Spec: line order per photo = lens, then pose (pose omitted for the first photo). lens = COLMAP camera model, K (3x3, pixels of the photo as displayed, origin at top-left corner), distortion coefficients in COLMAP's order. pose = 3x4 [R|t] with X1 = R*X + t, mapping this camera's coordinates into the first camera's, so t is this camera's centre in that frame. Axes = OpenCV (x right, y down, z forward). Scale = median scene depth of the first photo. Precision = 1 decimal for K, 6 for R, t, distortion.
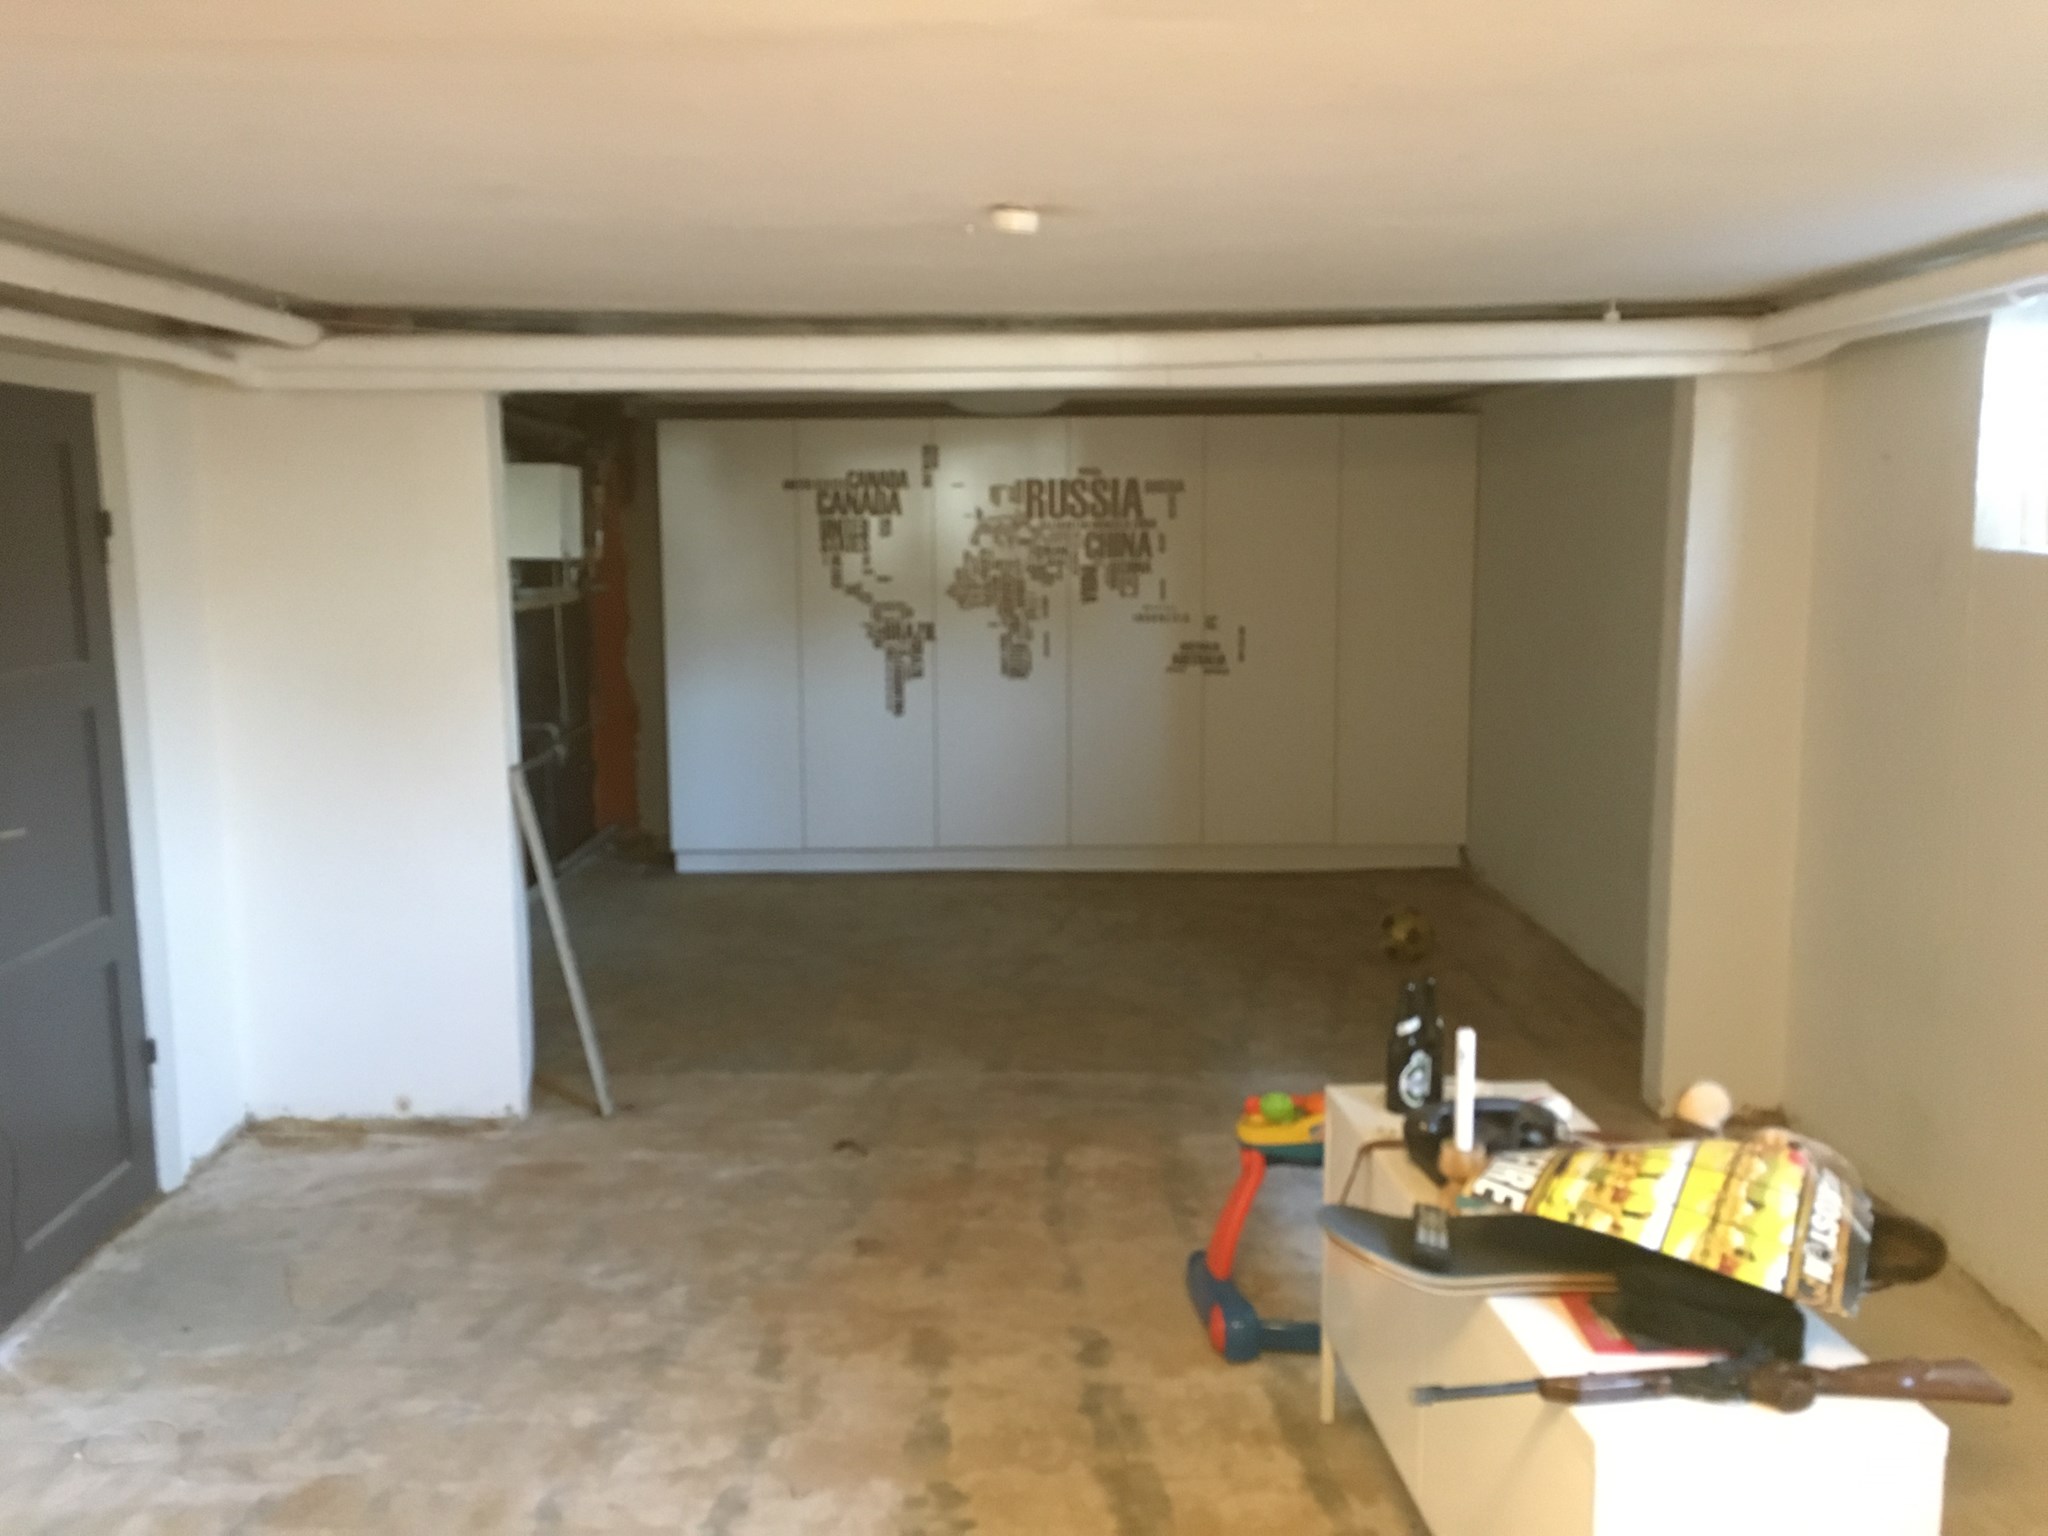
lens RADIAL K [[1738.9, 0, 1024.4], [0, 1738.9, 767.9], [0, 0, 1]] dist [0.079796, -0.097788]
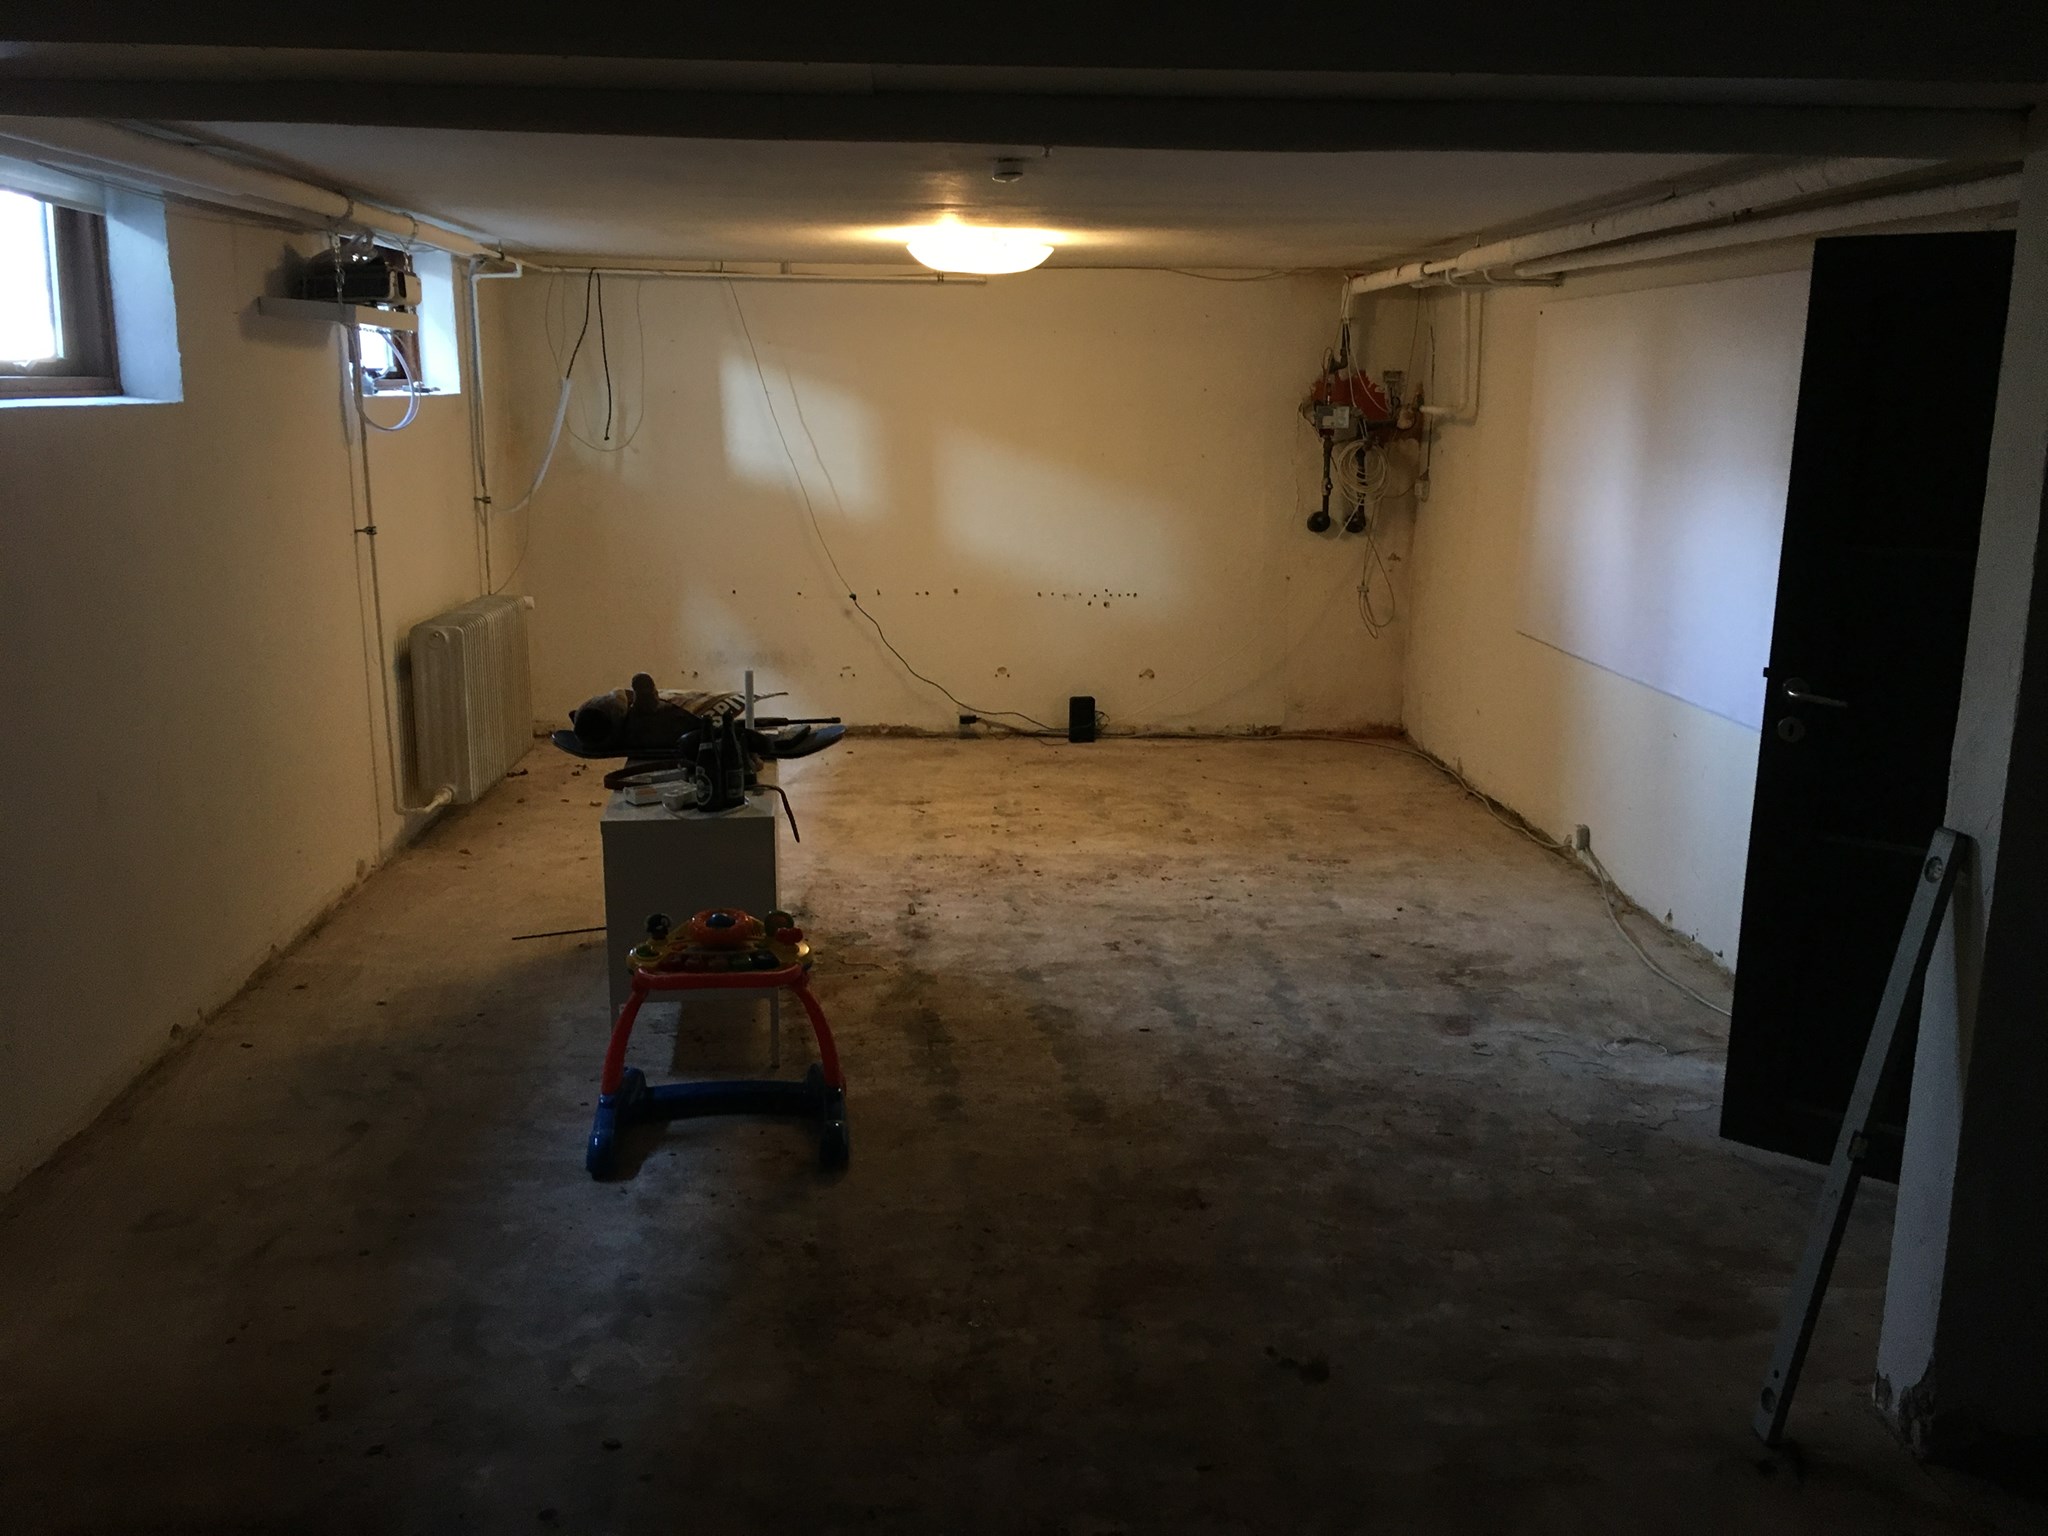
lens RADIAL K [[1738.9, 0, 1025.6], [0, 1738.9, 766.0], [0, 0, 1]] dist [0.079796, -0.097788]
pose [[-0.998592, 0.009543, -0.052180, 0.045657], [-0.009475, 0.935776, 0.352467, -0.288348], [0.052192, 0.352465, -0.934369, 2.005695]]
